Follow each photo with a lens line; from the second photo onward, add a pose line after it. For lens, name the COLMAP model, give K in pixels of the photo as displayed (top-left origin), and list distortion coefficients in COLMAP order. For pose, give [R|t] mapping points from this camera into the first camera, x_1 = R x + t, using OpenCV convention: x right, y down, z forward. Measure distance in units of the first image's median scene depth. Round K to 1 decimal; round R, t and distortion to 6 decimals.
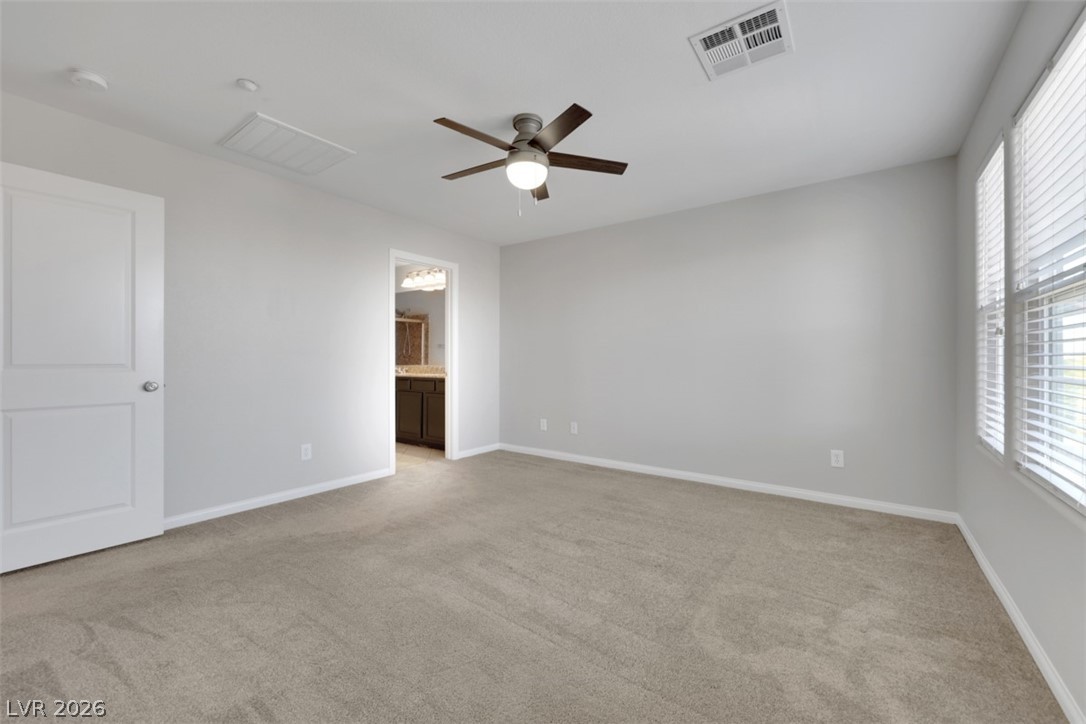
lens RADIAL K [[432.0, 0, 543.0], [0, 432.0, 362.0], [0, 0, 1]] dist [-0.000270, 0.000055]
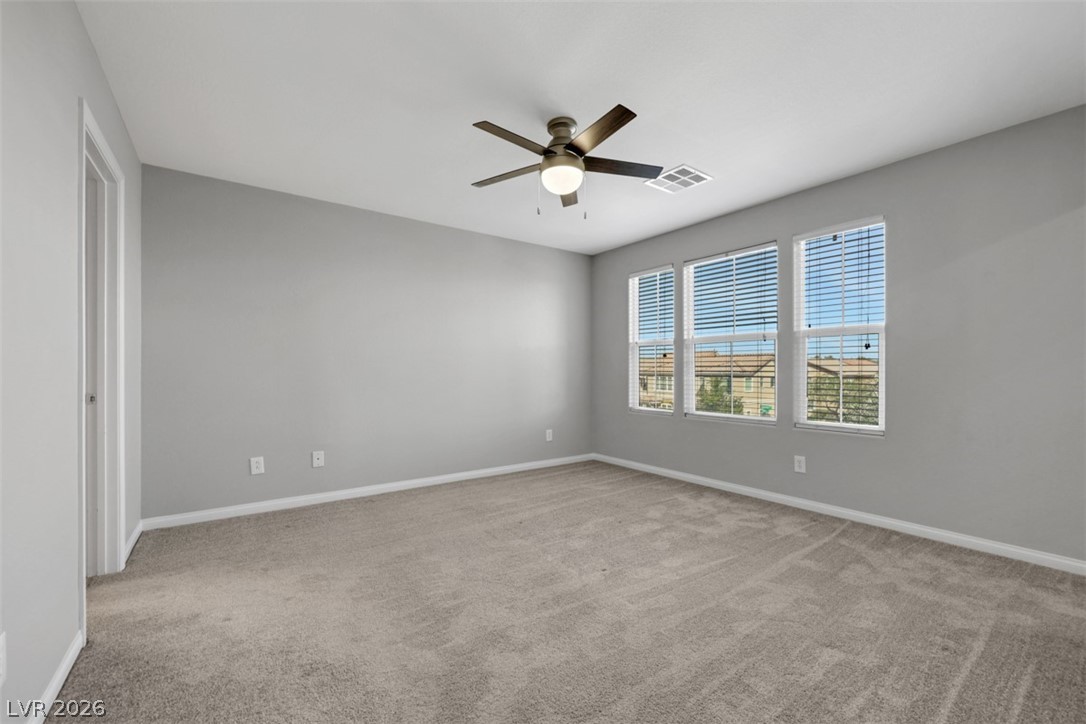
lens RADIAL K [[439.7, 0, 541.7], [0, 439.7, 366.6], [0, 0, 1]] dist [0.000728, 0.000804]
pose [[0.310379, 0.001658, 0.950611, -0.999647], [0.001062, 0.999997, -0.002091, -0.010786], [-0.950612, 0.001658, 0.310376, 0.720561]]
